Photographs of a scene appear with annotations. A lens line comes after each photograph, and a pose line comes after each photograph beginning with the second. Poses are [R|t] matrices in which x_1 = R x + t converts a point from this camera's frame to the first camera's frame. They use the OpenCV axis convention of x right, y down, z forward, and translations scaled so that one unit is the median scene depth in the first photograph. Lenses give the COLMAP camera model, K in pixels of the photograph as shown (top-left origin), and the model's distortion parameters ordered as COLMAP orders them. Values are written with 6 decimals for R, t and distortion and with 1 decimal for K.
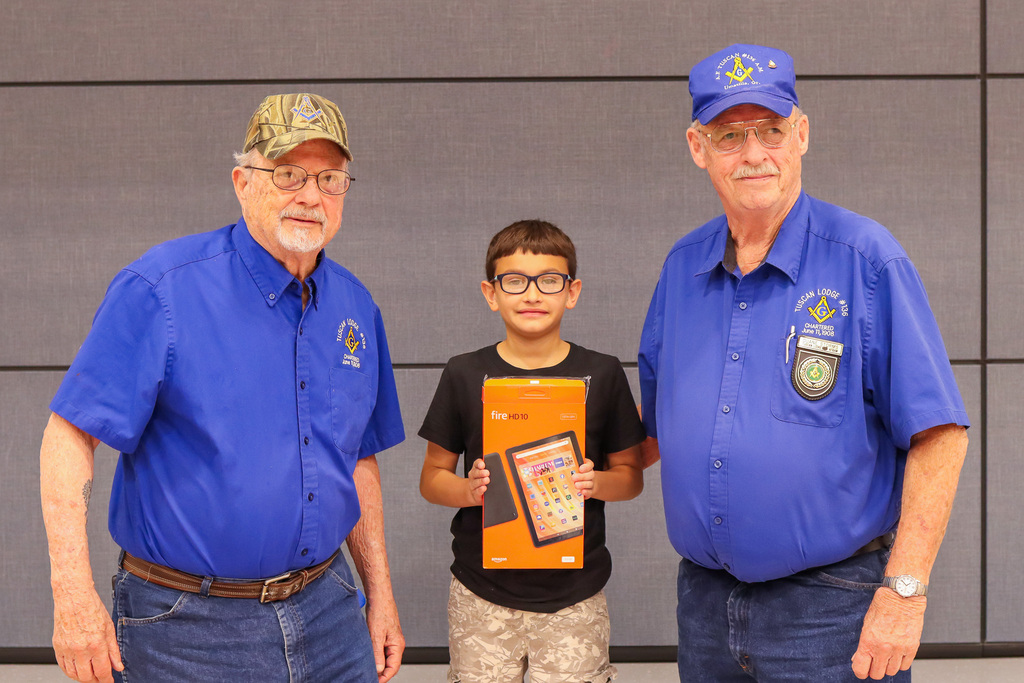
lens RADIAL K [[1705.2, 0, 511.9], [0, 1705.2, 381.7], [0, 0, 1]] dist [-0.029648, 0.082548]
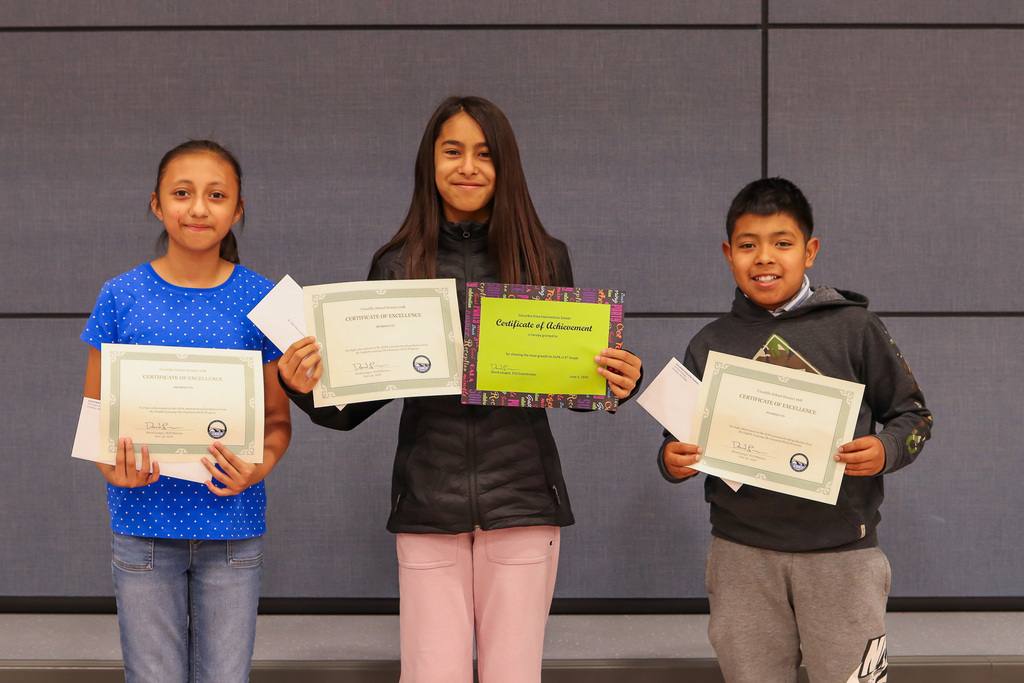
lens RADIAL K [[1715.3, 0, 512.0], [0, 1715.3, 341.5], [0, 0, 1]] dist [-0.029144, 0.069048]
pose [[0.999885, 0.007034, -0.013417, 0.144878], [-0.006964, 0.999962, 0.005302, -0.000520], [0.013453, -0.005208, 0.999896, 0.001466]]
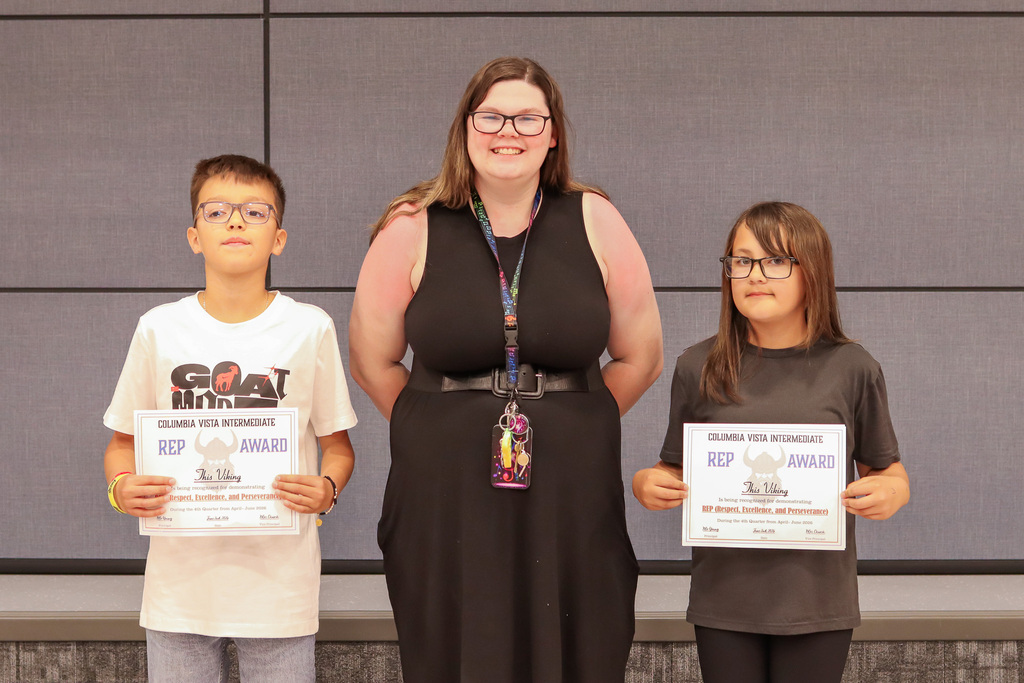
lens RADIAL K [[1634.8, 0, 512.5], [0, 1634.8, 311.1], [0, 0, 1]] dist [-0.010015, 0.011020]
pose [[0.999585, 0.006287, -0.028115, 0.456932], [-0.006225, 0.999978, 0.002282, -0.001875], [0.028128, -0.002106, 0.999602, 0.004416]]
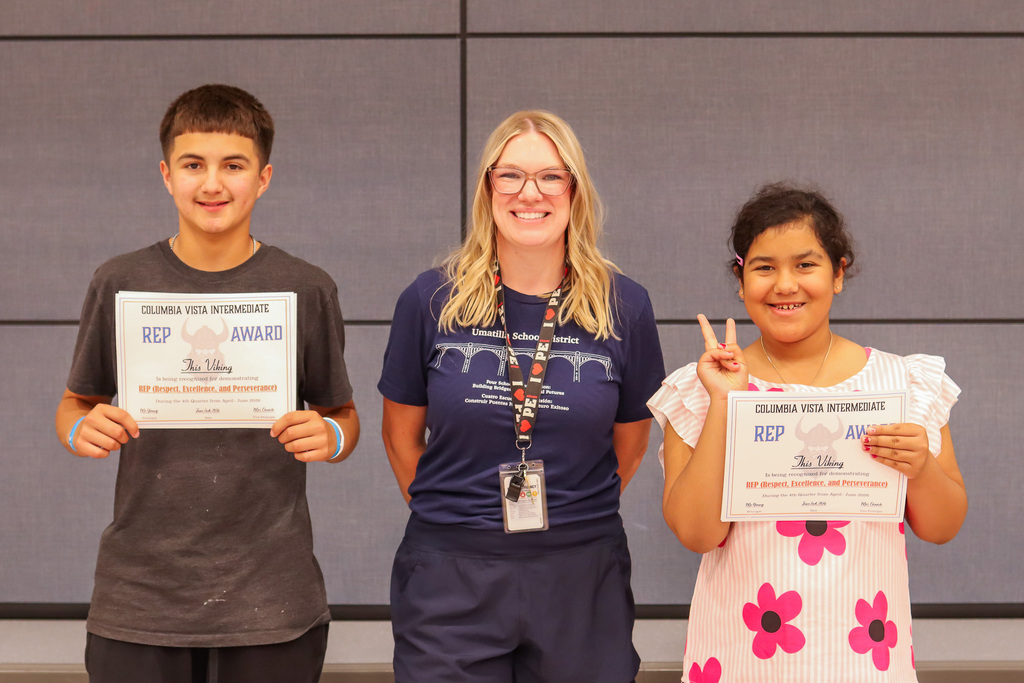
lens RADIAL K [[1706.4, 0, 471.8], [0, 1706.4, 341.9], [0, 0, 1]] dist [-0.009679, 0.032844]
pose [[0.999796, 0.005633, -0.019375, 0.302421], [-0.005618, 0.999984, 0.000836, -0.001174], [0.019379, -0.000727, 0.999812, 0.001927]]
